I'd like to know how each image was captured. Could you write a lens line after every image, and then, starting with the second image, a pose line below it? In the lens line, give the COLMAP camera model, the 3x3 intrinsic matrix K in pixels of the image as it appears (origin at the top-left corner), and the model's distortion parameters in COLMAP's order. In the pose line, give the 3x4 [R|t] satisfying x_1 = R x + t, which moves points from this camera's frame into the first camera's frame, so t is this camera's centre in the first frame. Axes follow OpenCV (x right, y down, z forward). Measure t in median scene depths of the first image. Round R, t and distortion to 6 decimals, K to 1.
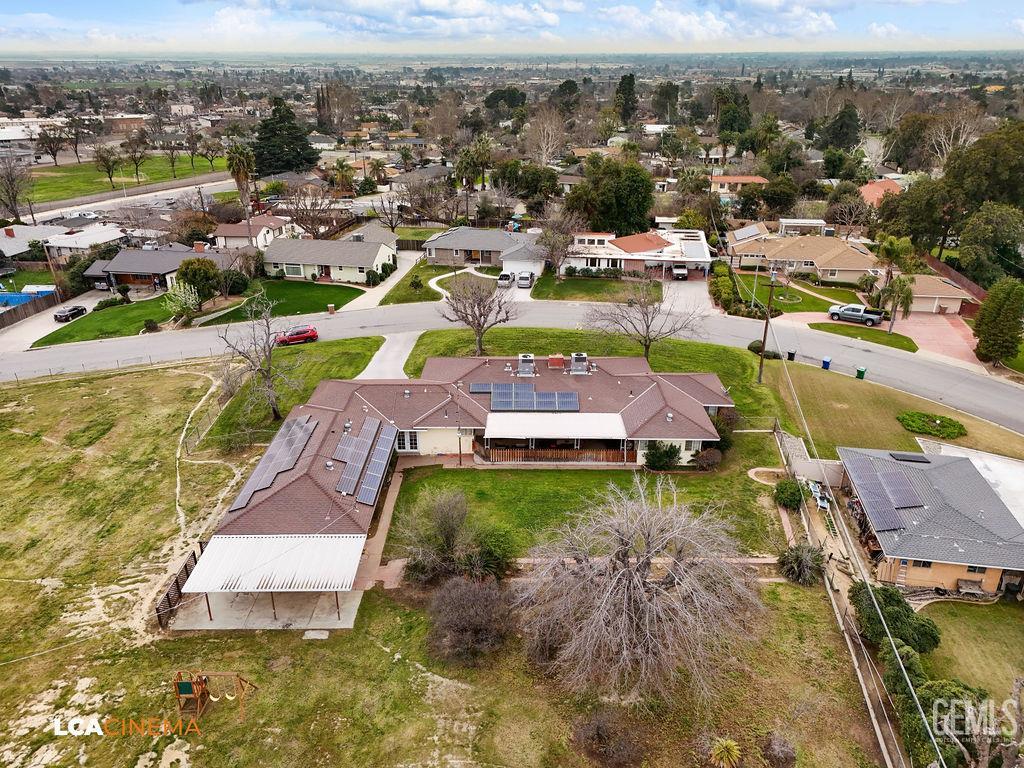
lens RADIAL K [[747.1, 0, 513.7], [0, 747.1, 387.9], [0, 0, 1]] dist [0.087799, -0.088388]
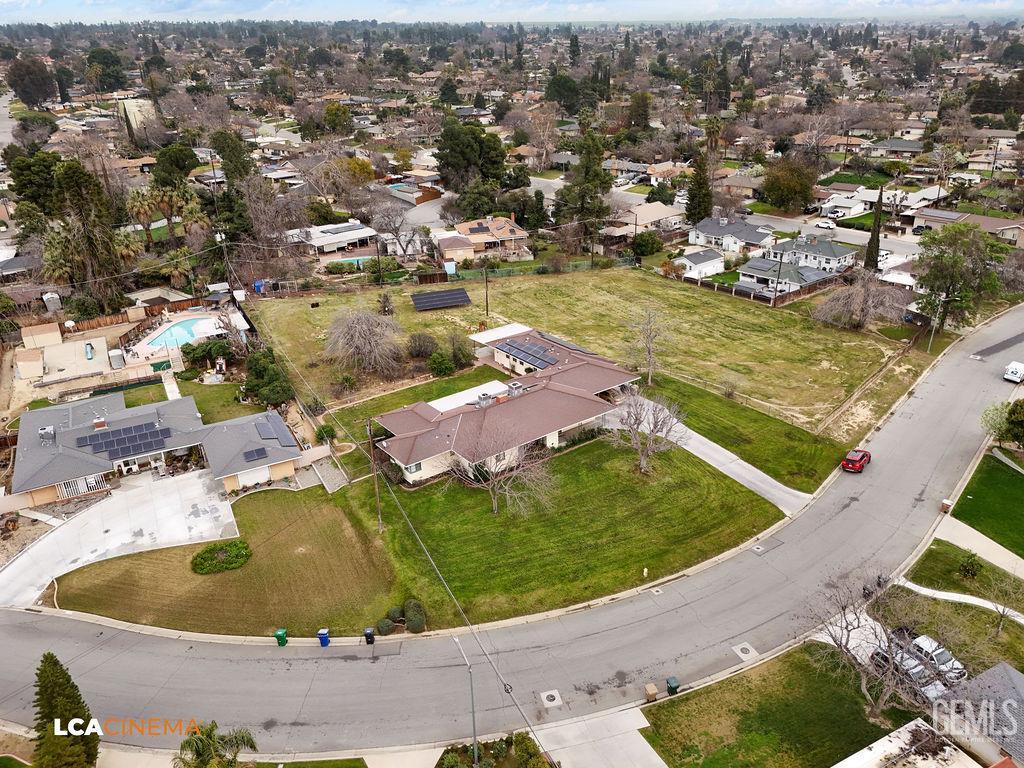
lens RADIAL K [[776.8, 0, 512.0], [0, 776.8, 384.0], [0, 0, 1]] dist [0.092735, -0.108402]
pose [[-0.798442, 0.269527, -0.538373, 0.776090], [-0.208867, 0.714669, 0.667550, -0.976927], [0.564681, 0.645449, -0.514326, 1.688834]]
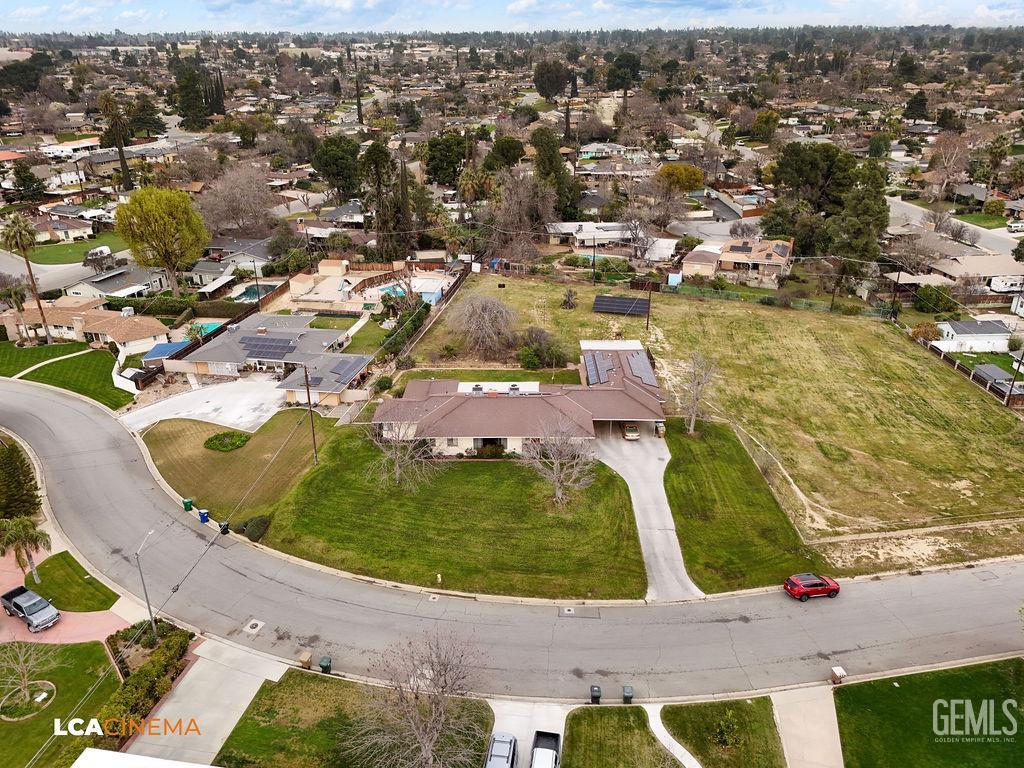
lens RADIAL K [[747.1, 0, 513.7], [0, 747.1, 387.9], [0, 0, 1]] dist [0.087799, -0.088388]
pose [[-0.999901, 0.005609, 0.012924, -0.001225], [0.013313, 0.676245, 0.736557, -1.075278], [-0.004609, 0.736656, -0.676252, 1.926486]]
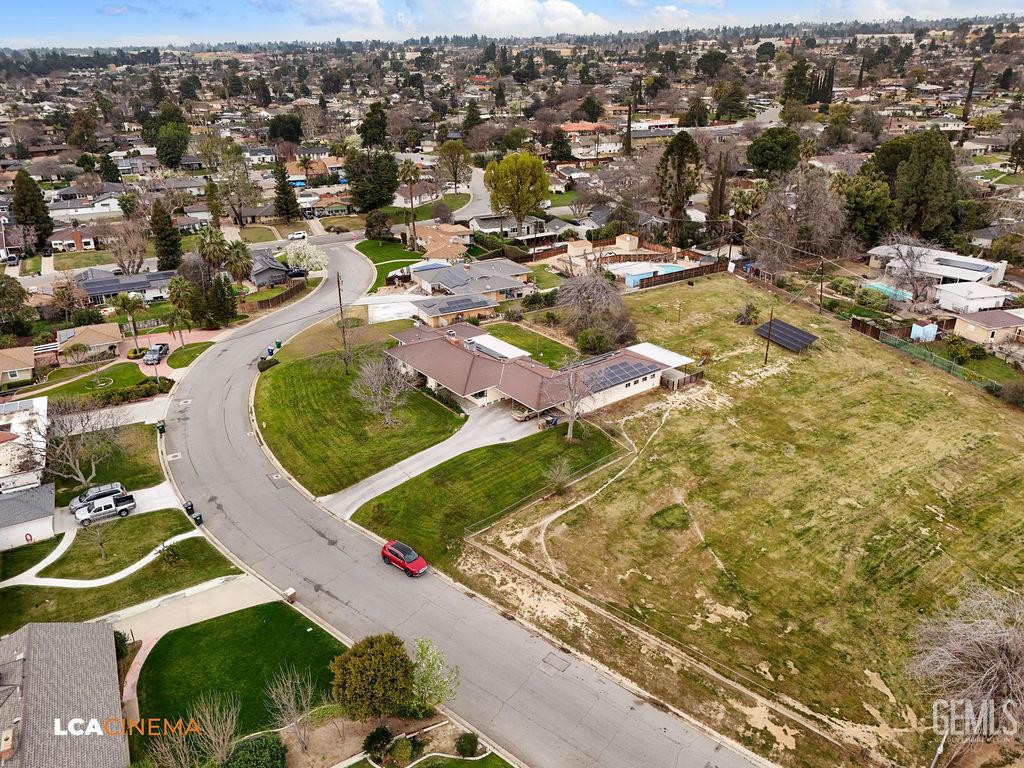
lens RADIAL K [[747.1, 0, 513.7], [0, 747.1, 387.9], [0, 0, 1]] dist [0.087799, -0.088388]
pose [[-0.615772, -0.316862, 0.721404, -1.239035], [0.324219, 0.732573, 0.598513, -0.902200], [-0.718127, 0.602441, -0.348366, 1.528602]]
